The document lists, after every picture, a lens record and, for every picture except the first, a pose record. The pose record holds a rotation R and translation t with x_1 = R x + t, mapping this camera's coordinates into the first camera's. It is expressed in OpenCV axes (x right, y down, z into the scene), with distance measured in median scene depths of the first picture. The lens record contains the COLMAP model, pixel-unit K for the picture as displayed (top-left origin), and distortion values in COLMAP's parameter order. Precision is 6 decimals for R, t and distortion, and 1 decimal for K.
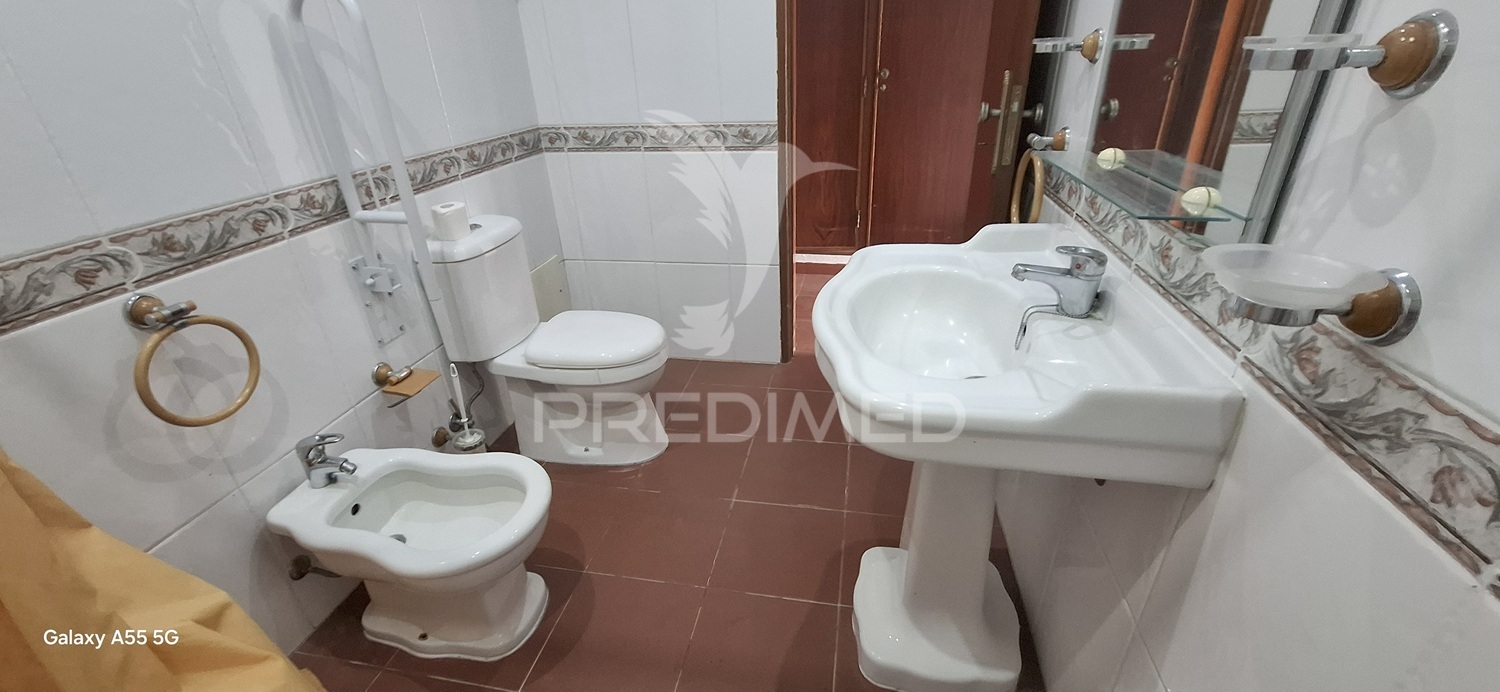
lens RADIAL K [[600.9, 0, 748.9], [0, 600.9, 342.8], [0, 0, 1]] dist [-0.013892, 0.005952]
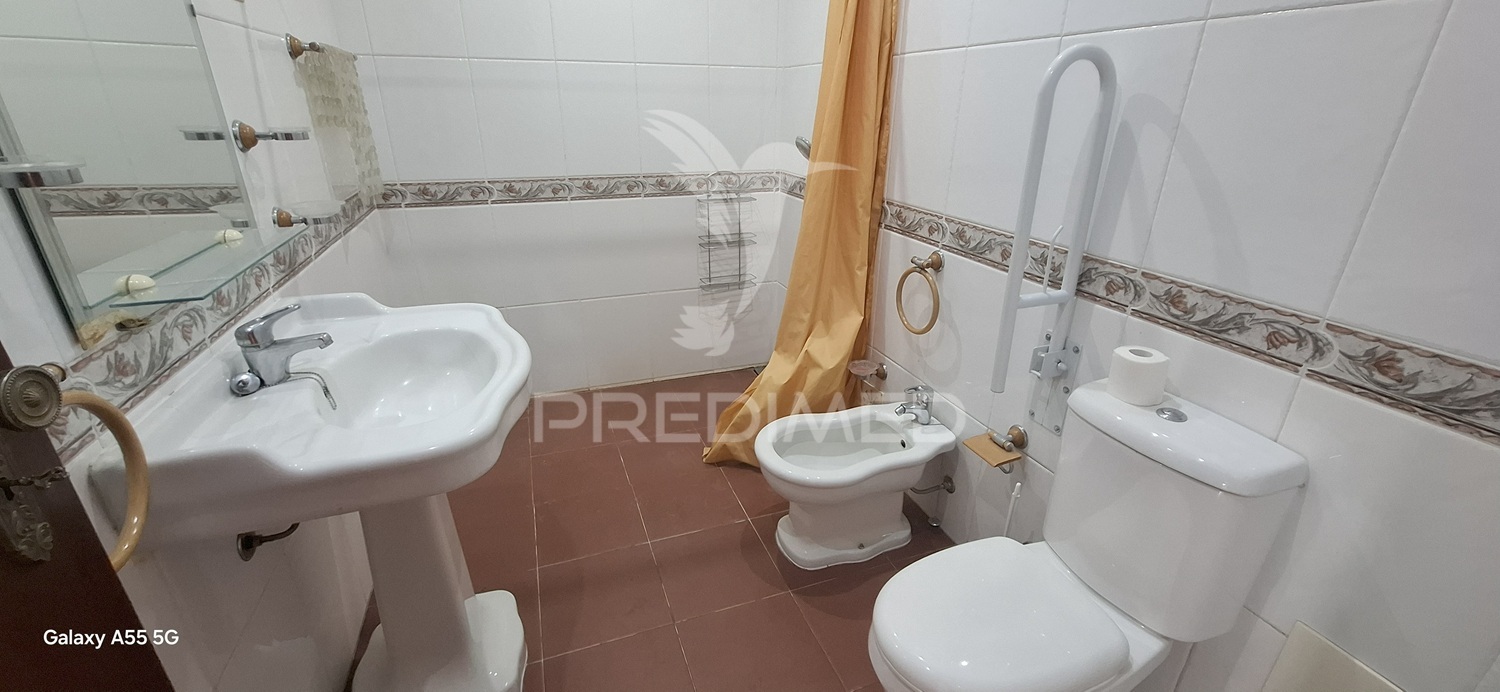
lens RADIAL K [[600.9, 0, 748.9], [0, 600.9, 342.8], [0, 0, 1]] dist [-0.013892, 0.005952]
pose [[-0.855293, 0.157162, -0.493735, 0.220346], [-0.267653, 0.681903, 0.680712, -0.632940], [0.443662, 0.714358, -0.541162, 1.285186]]
